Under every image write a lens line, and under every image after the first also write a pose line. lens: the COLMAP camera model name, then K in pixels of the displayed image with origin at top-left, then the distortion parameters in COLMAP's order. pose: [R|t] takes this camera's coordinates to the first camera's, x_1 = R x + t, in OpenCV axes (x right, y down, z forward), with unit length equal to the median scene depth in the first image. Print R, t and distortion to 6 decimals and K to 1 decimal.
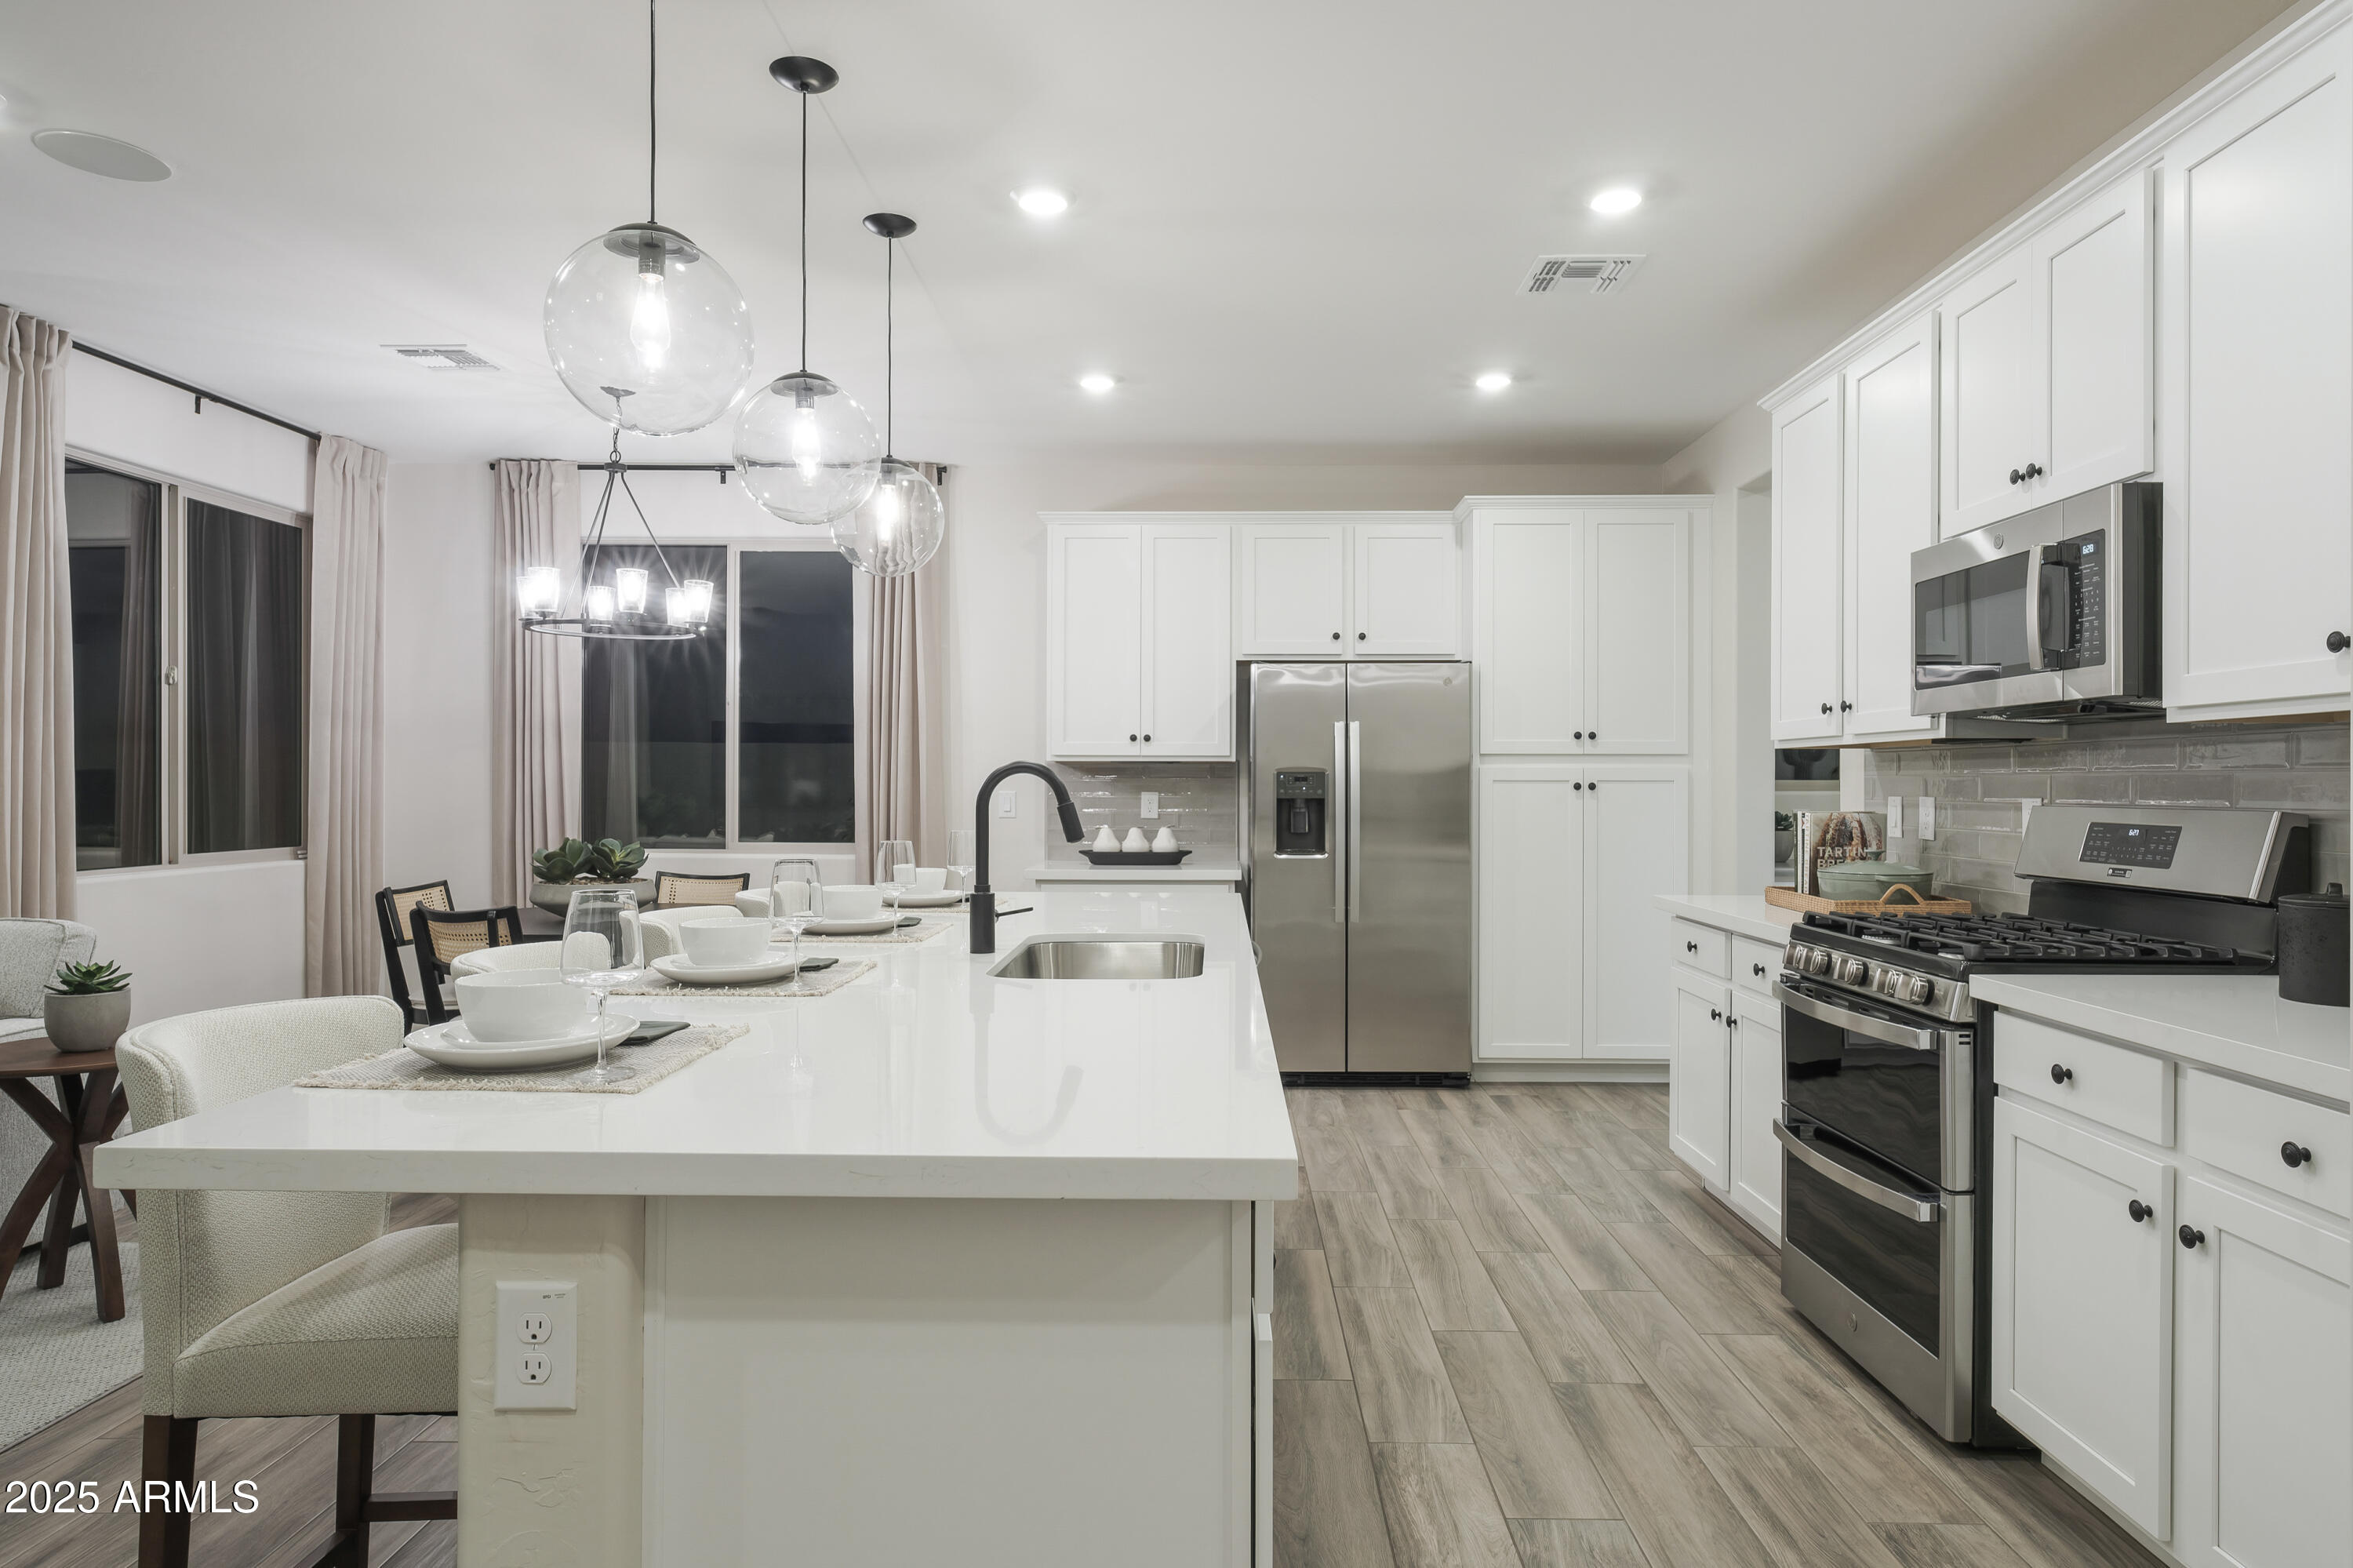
lens RADIAL K [[1378.7, 0, 1208.6], [0, 1378.7, 790.4], [0, 0, 1]] dist [-0.004503, 0.004054]
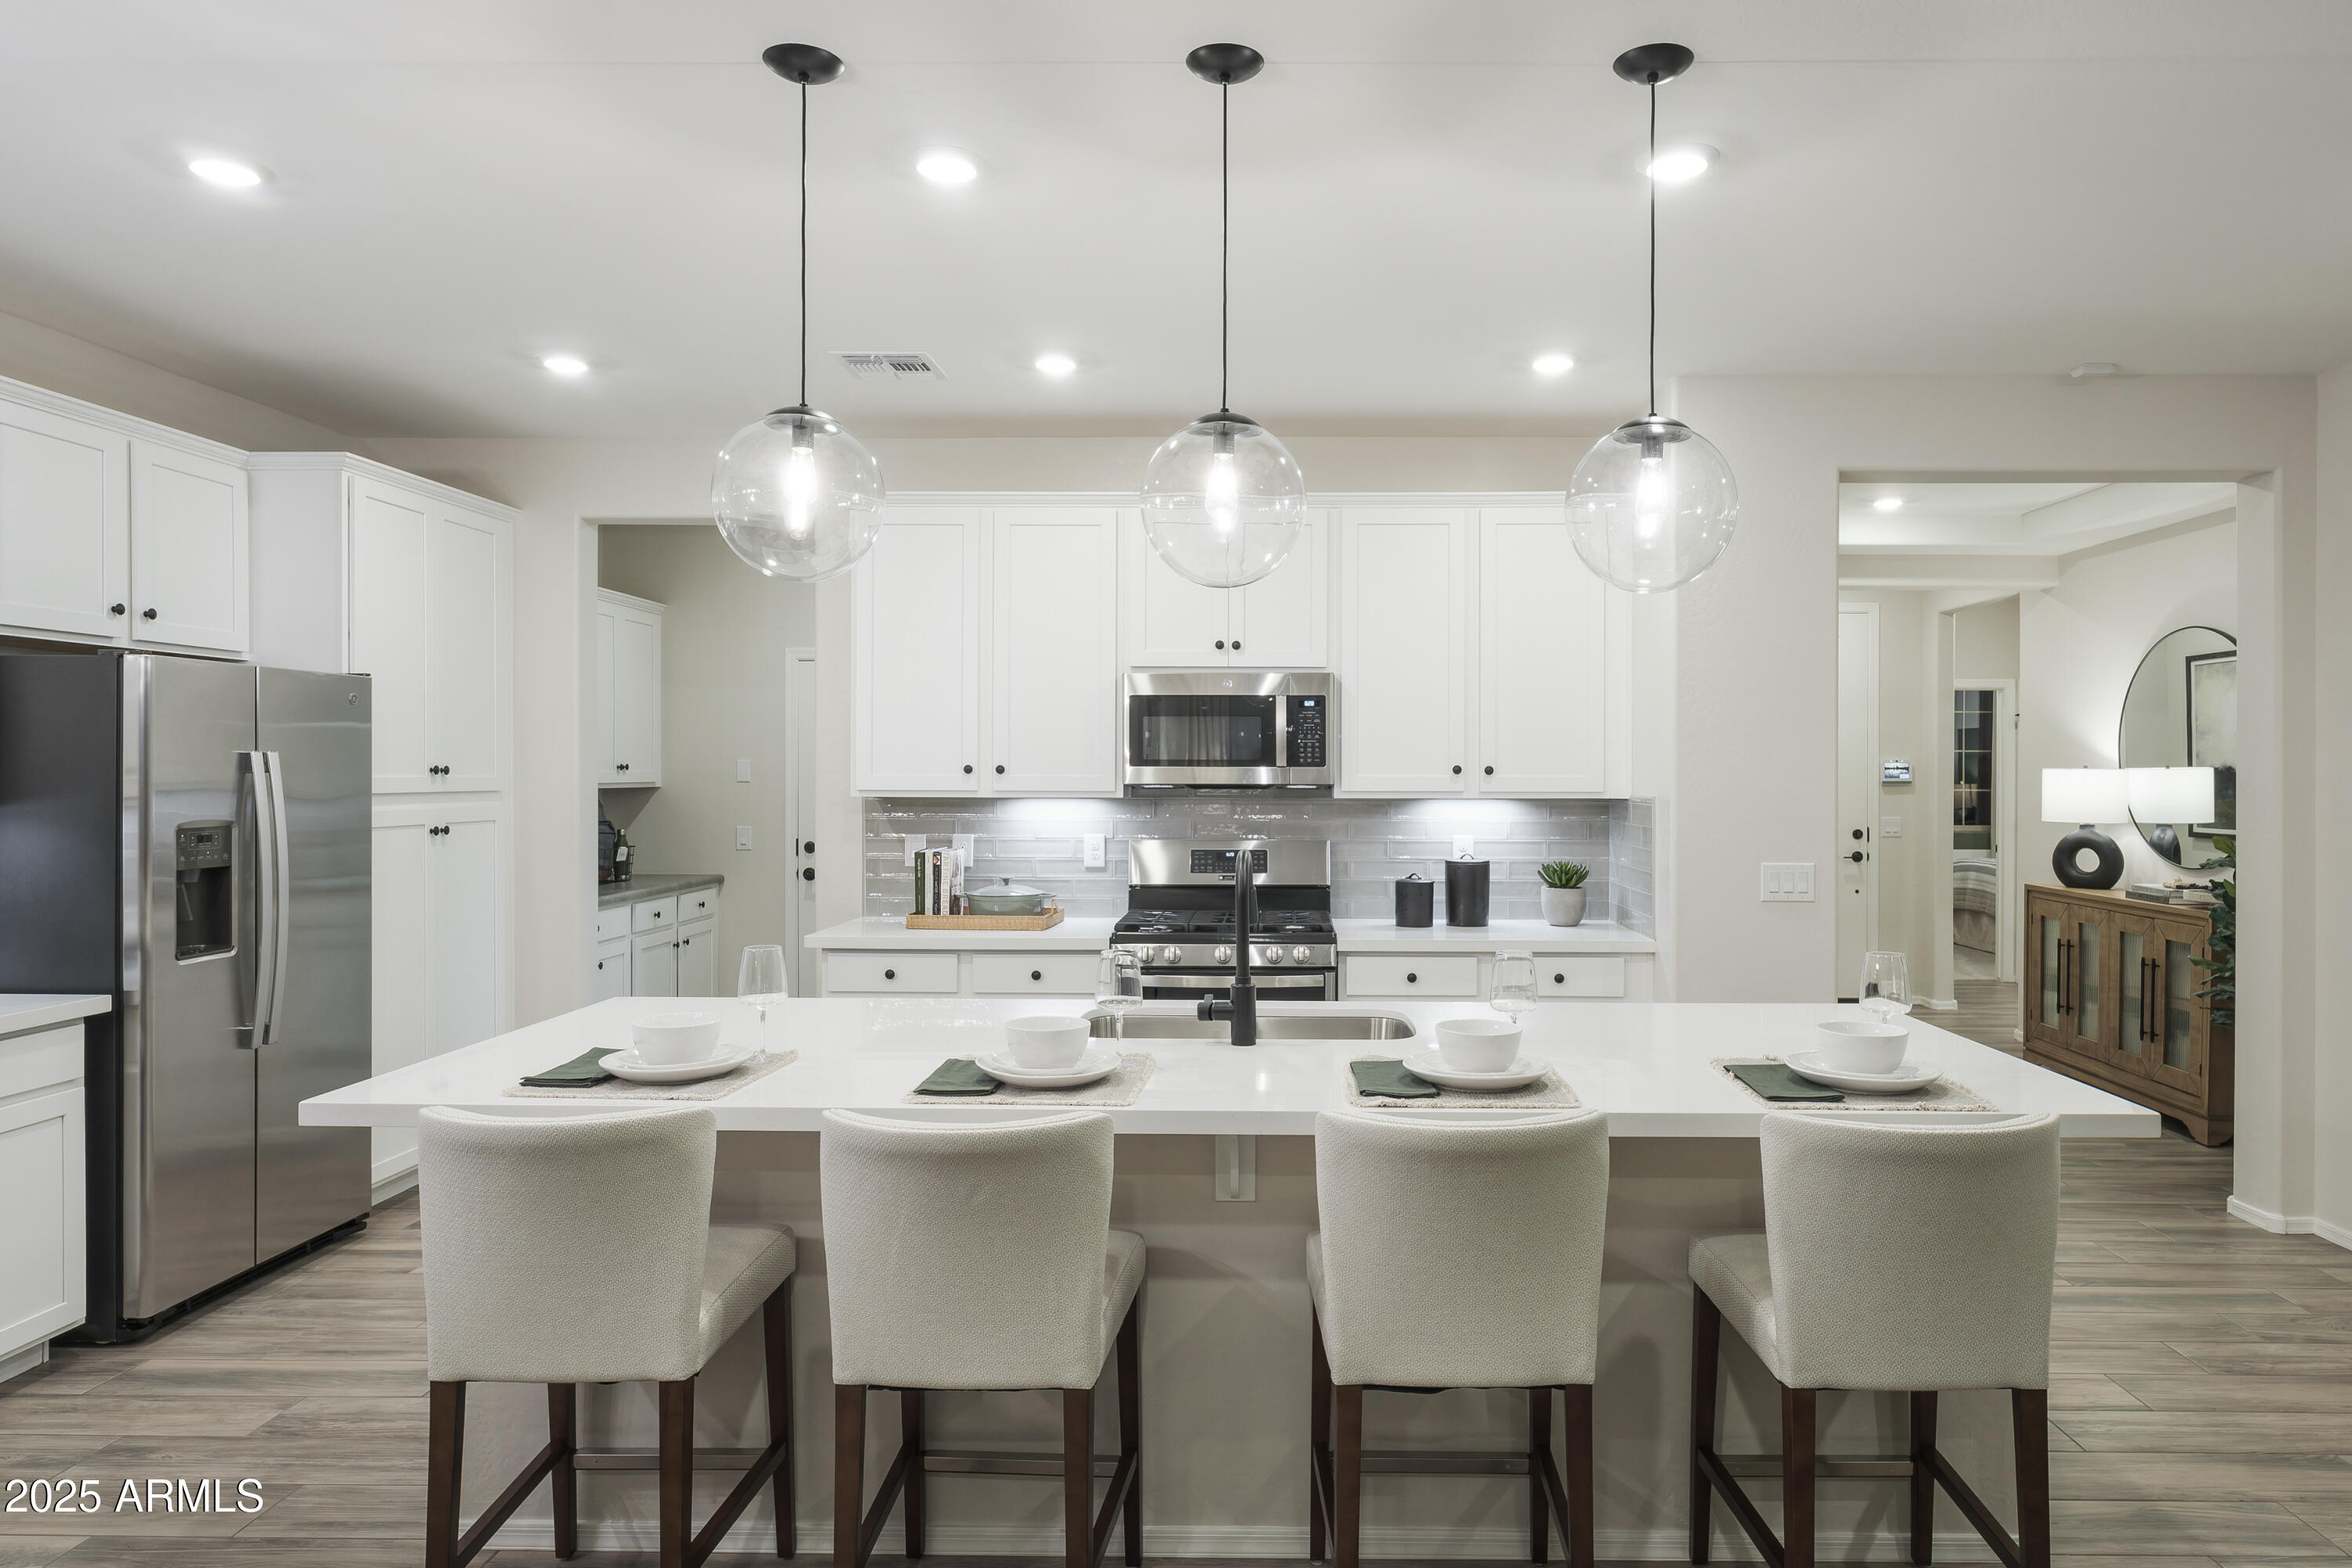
lens RADIAL K [[1428.2, 0, 1256.1], [0, 1428.2, 780.6], [0, 0, 1]] dist [0.003851, 0.000528]
pose [[-0.000280, -0.007080, 0.999975, -0.913949], [-0.001046, 0.999974, 0.007080, -0.061028], [-0.999999, -0.001044, -0.000287, 0.762760]]
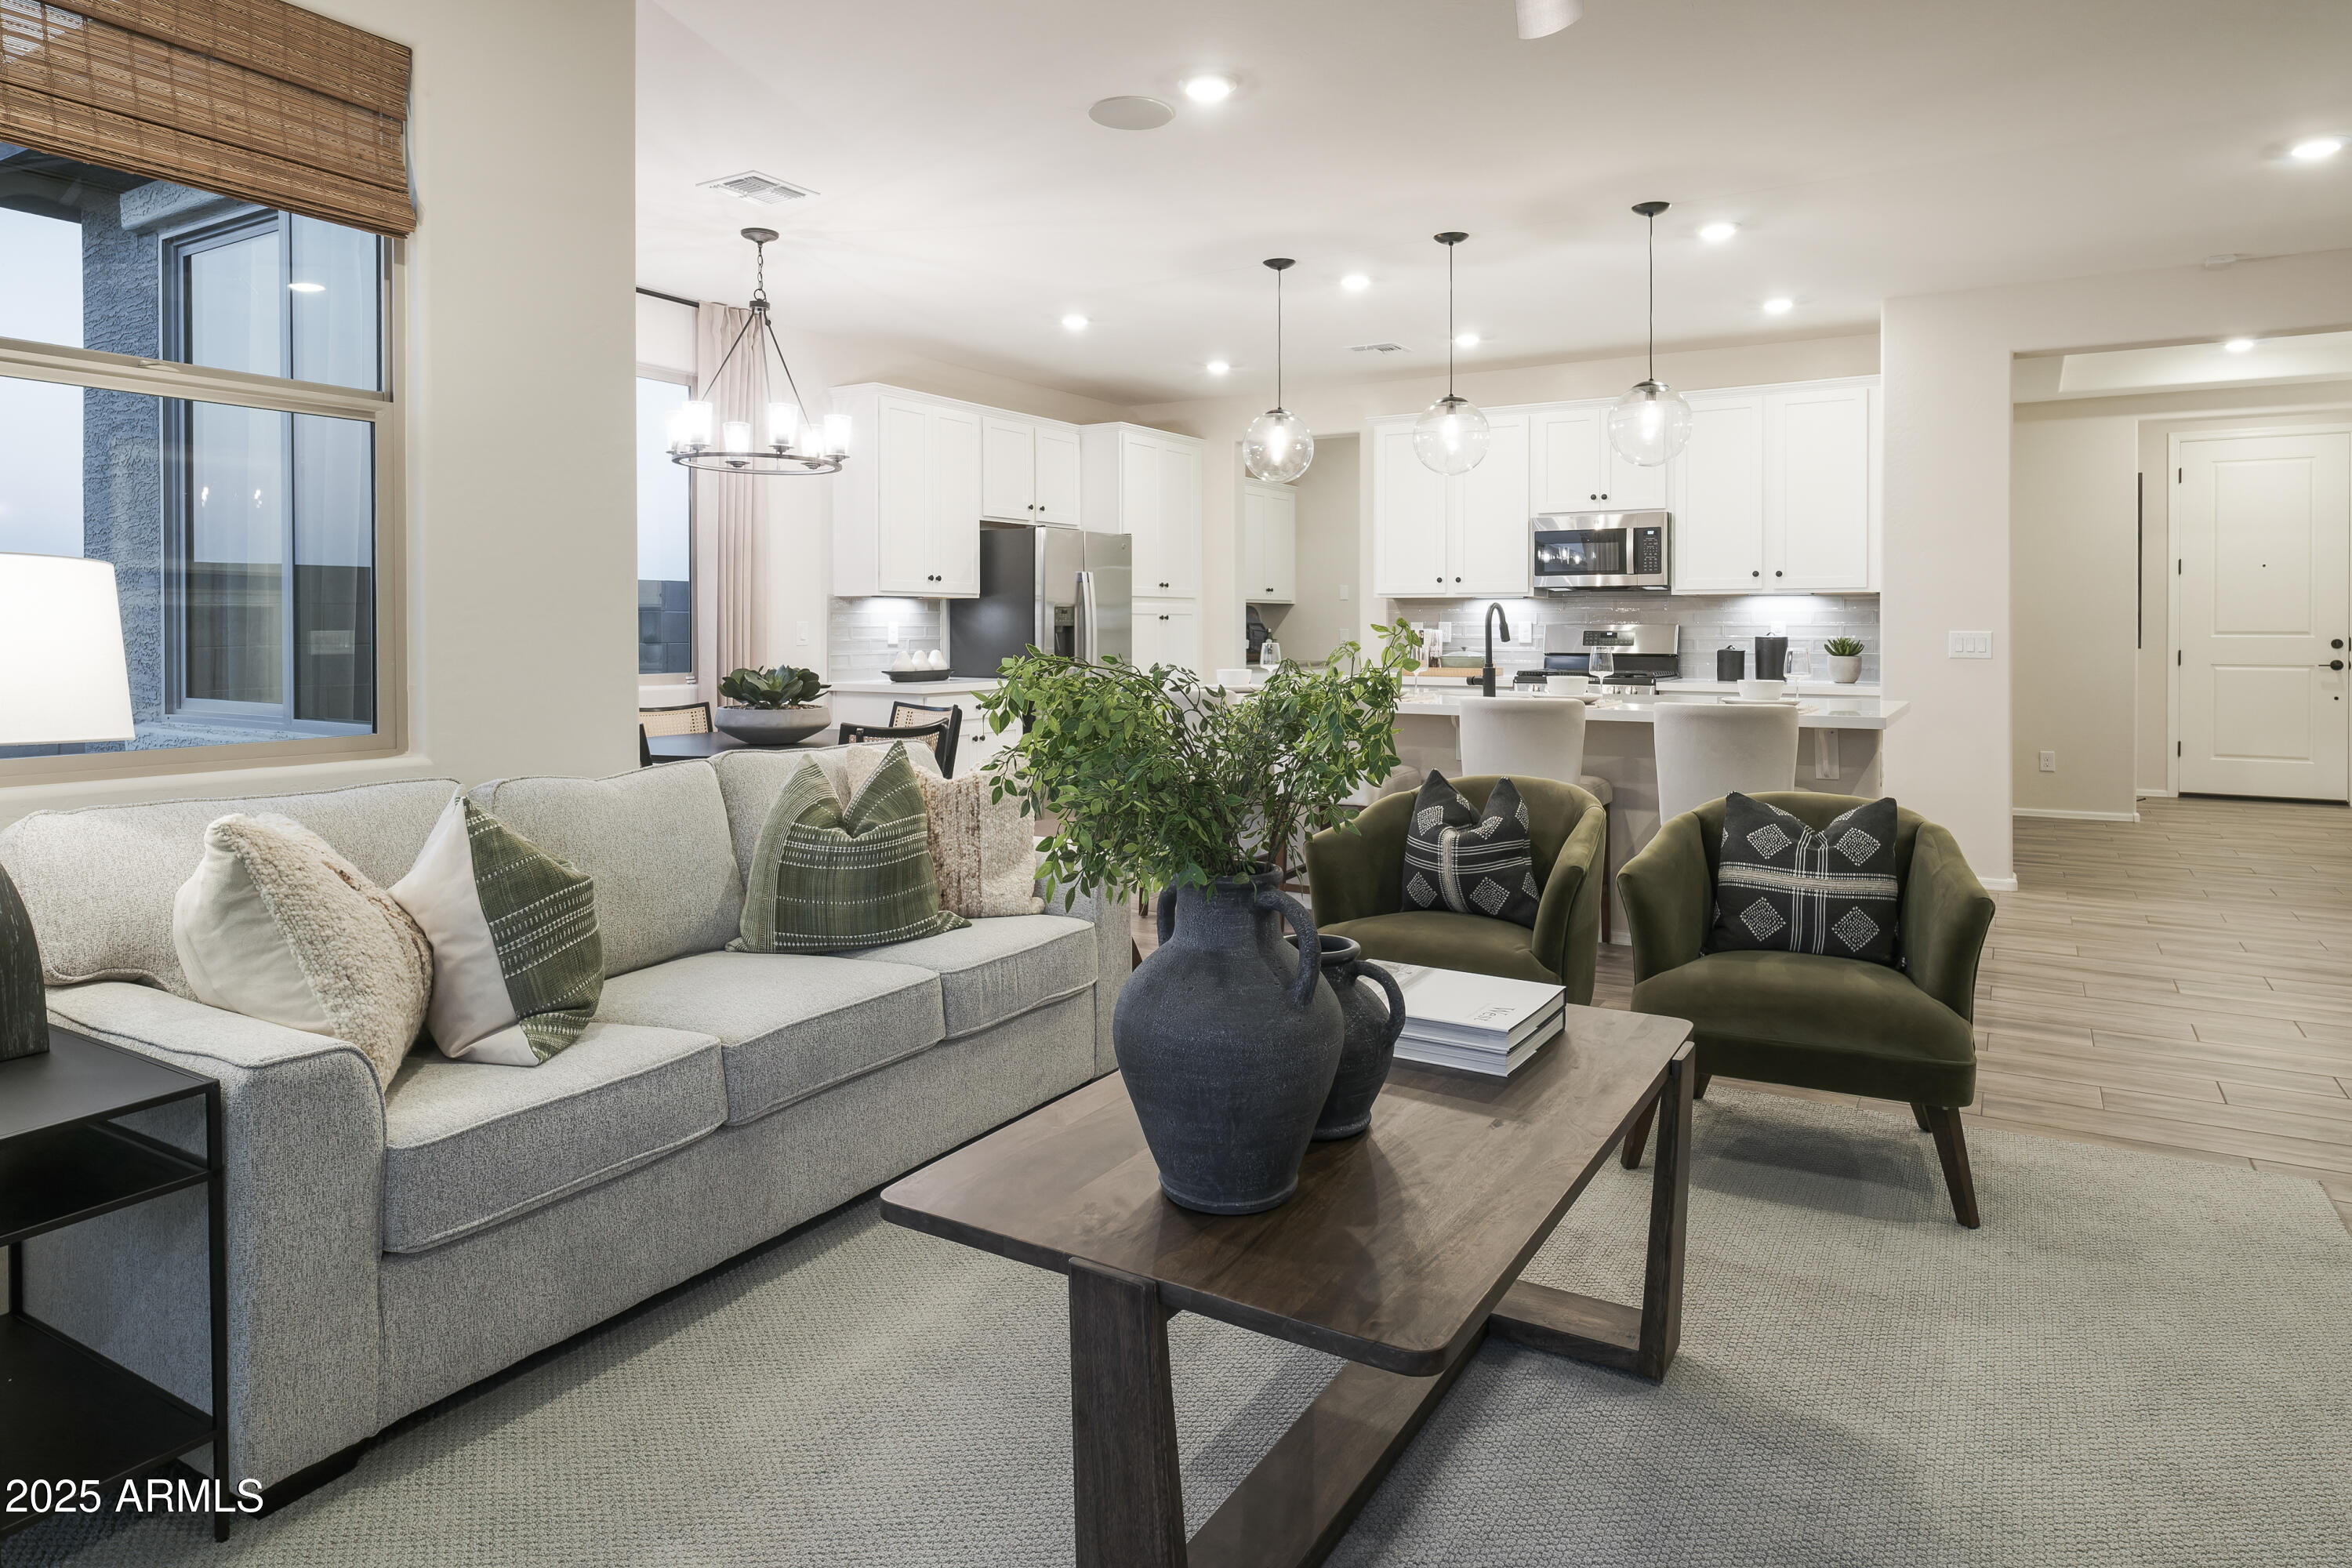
lens RADIAL K [[1378.0, 0, 1192.7], [0, 1378.0, 649.7], [0, 0, 1]] dist [-0.004503, 0.004054]
pose [[0.499958, -0.017650, 0.865870, -1.626568], [0.002268, 0.999816, 0.019071, 0.006024], [-0.866047, -0.007571, 0.499906, 0.284604]]
